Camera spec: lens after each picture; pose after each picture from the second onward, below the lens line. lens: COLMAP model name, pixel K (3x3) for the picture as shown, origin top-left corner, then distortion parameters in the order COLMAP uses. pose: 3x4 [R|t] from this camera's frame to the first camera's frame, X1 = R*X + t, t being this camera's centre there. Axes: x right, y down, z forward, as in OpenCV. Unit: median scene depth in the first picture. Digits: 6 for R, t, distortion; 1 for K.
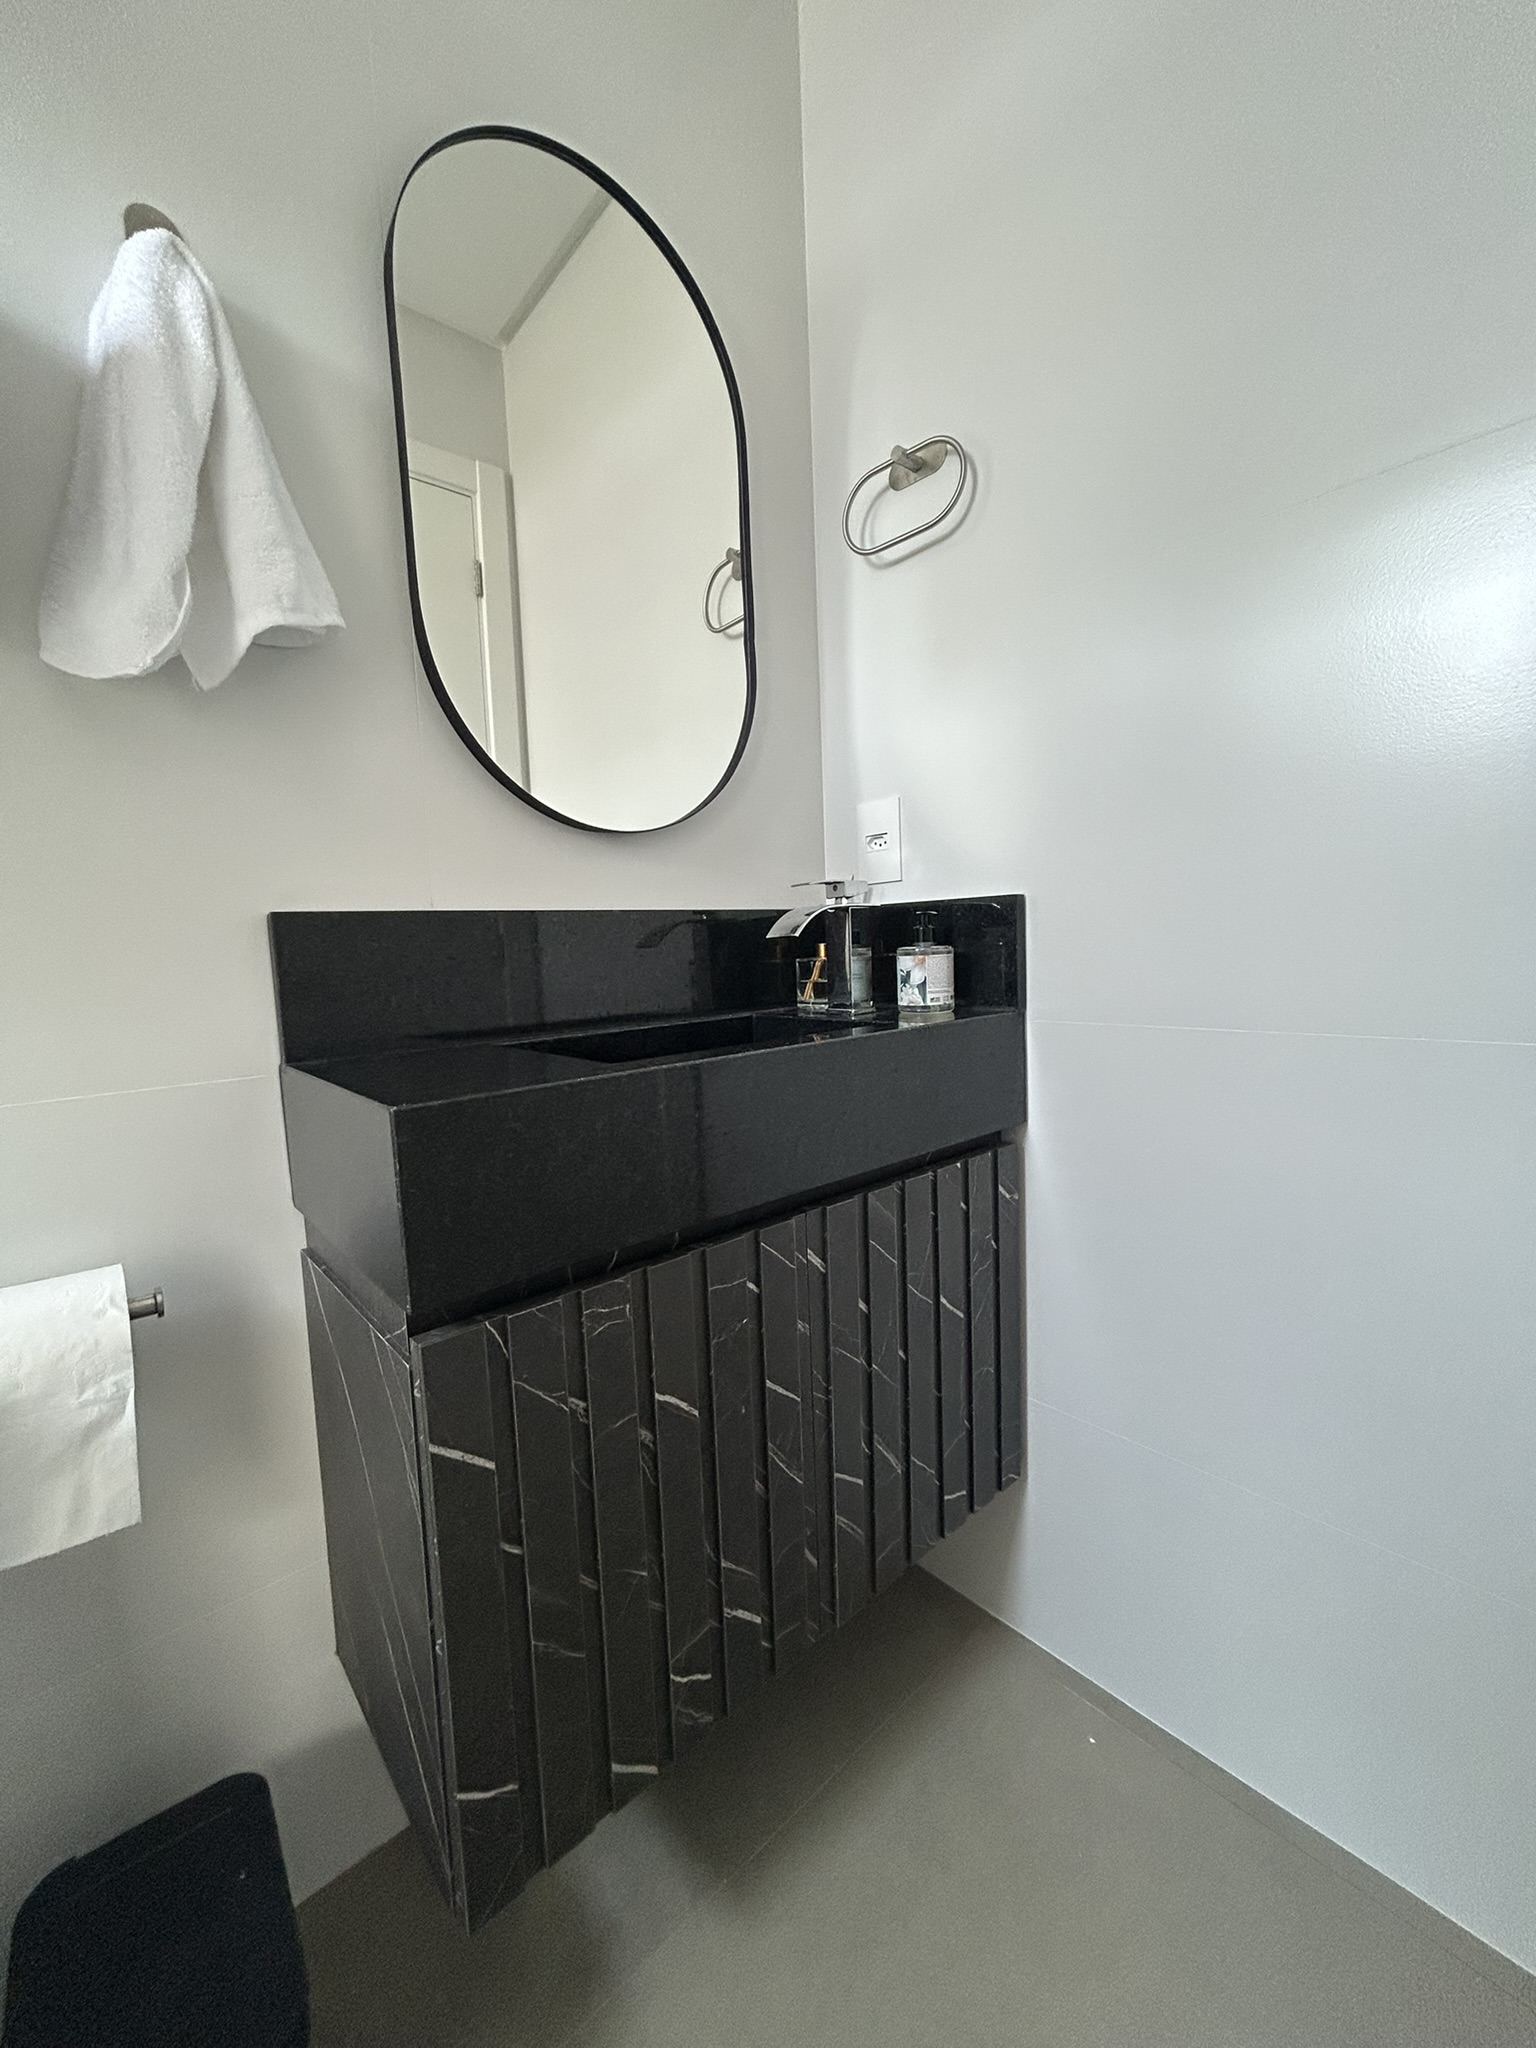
lens RADIAL K [[819.1, 0, 758.2], [0, 819.1, 1028.1], [0, 0, 1]] dist [0.001926, 0.000453]
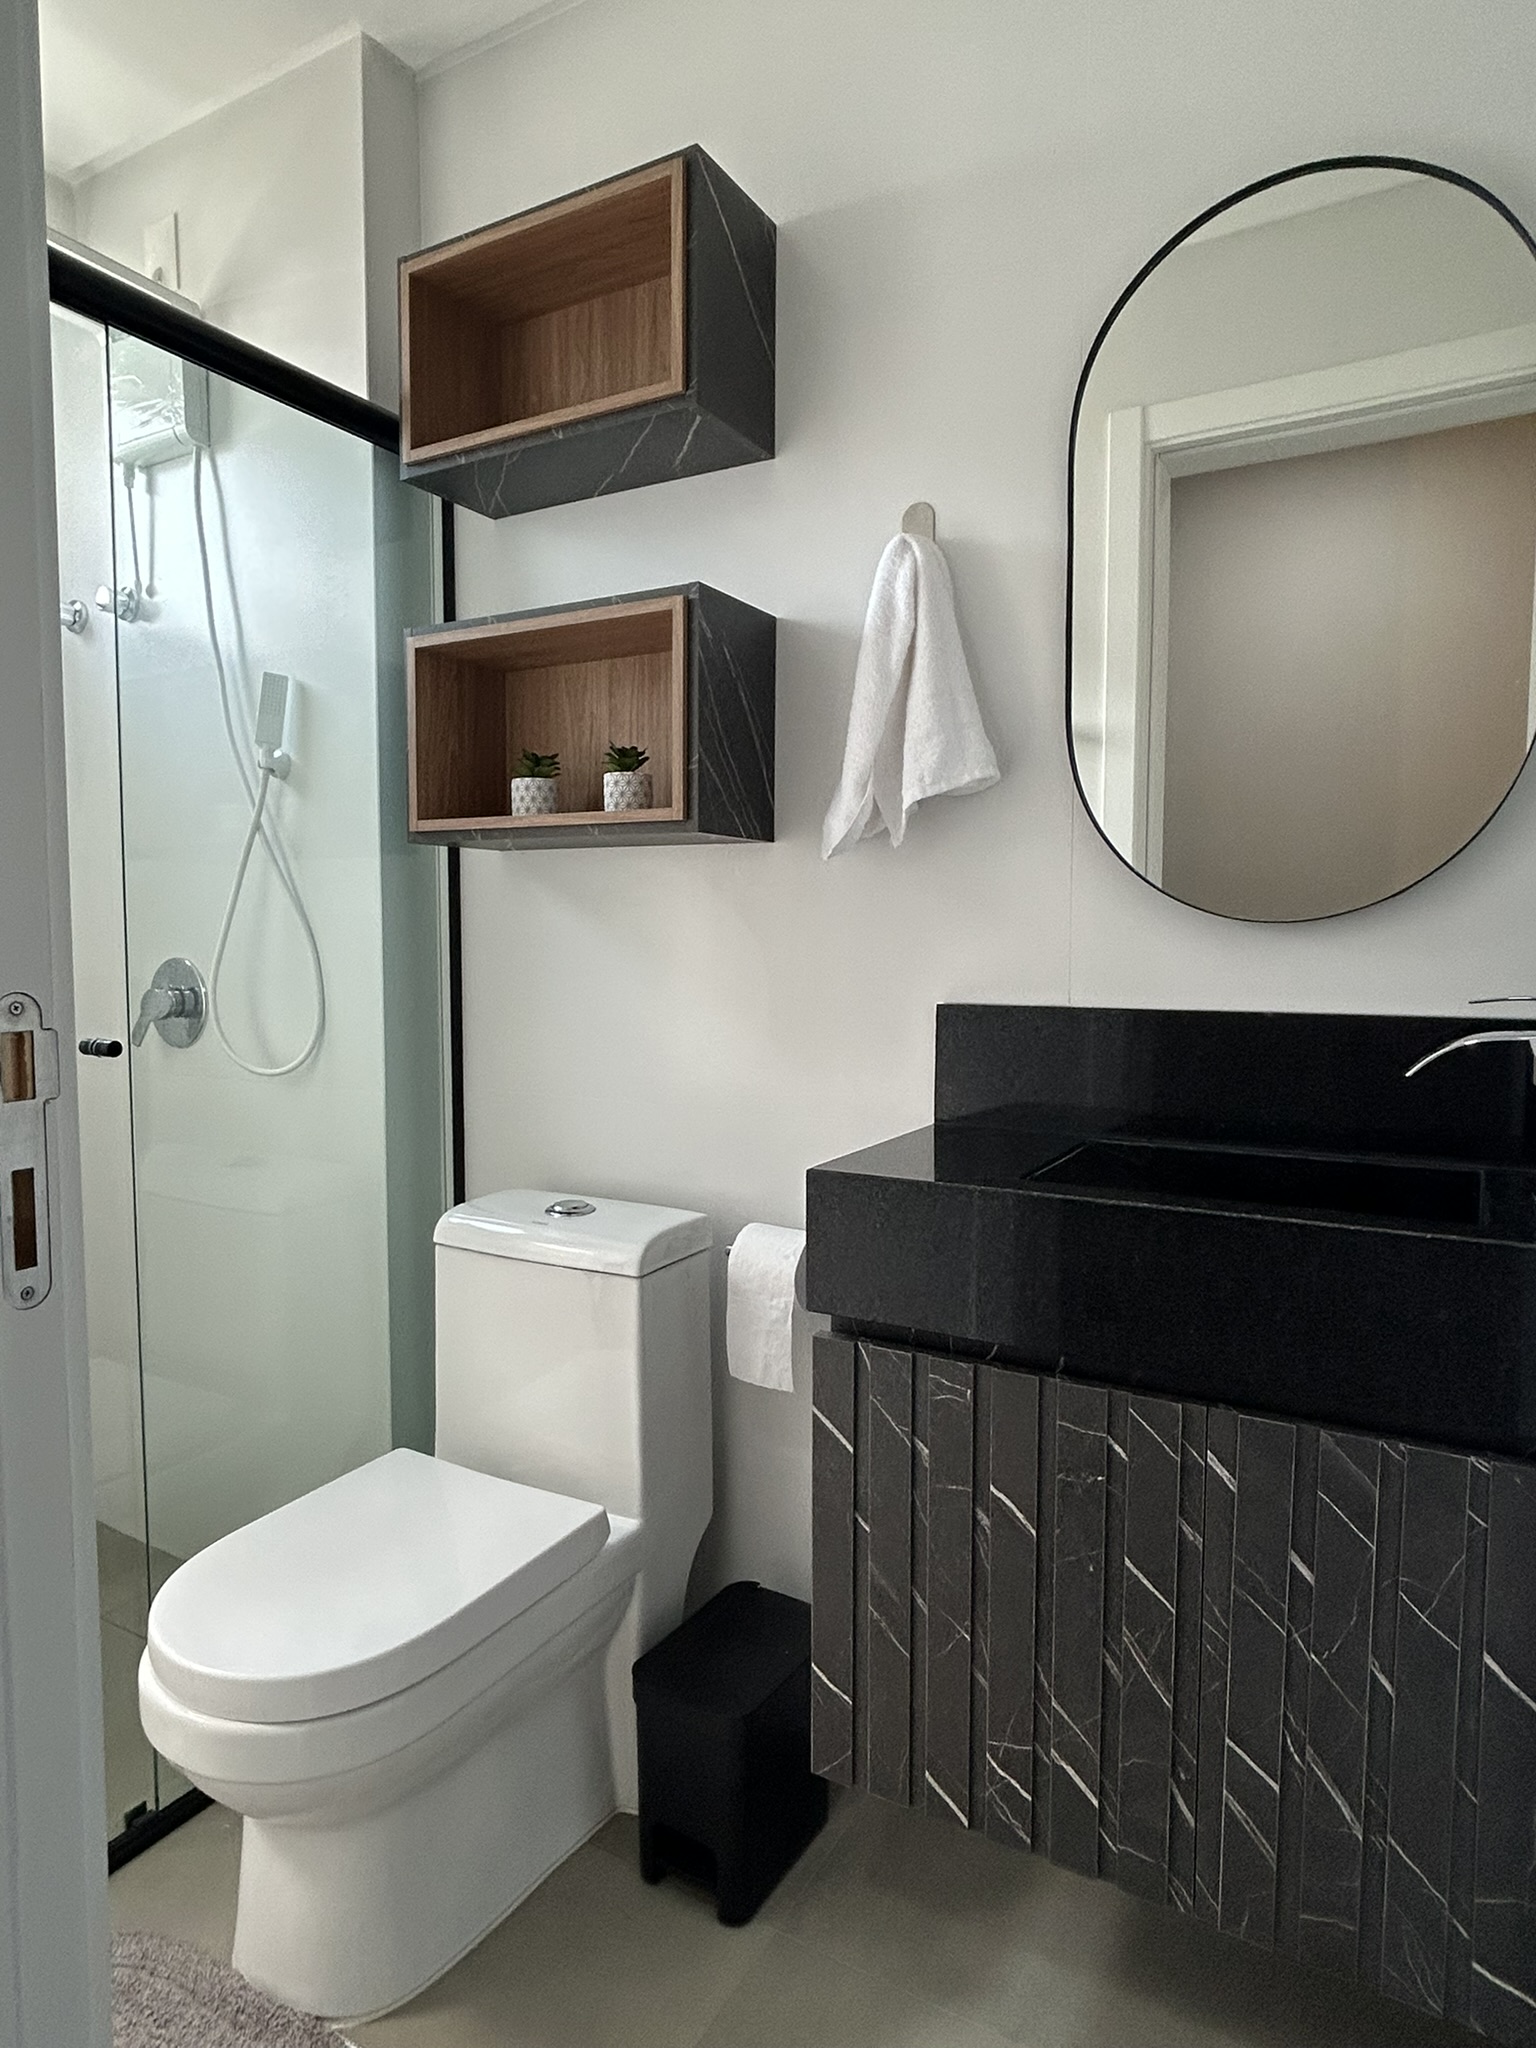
lens RADIAL K [[1206.5, 0, 766.6], [0, 1206.5, 1029.2], [0, 0, 1]] dist [0.008133, 0.000752]
pose [[0.325827, 0.117401, -0.938112, 1.225412], [-0.105965, 0.990543, 0.087158, -0.266310], [0.939472, 0.071009, 0.335186, 0.135636]]
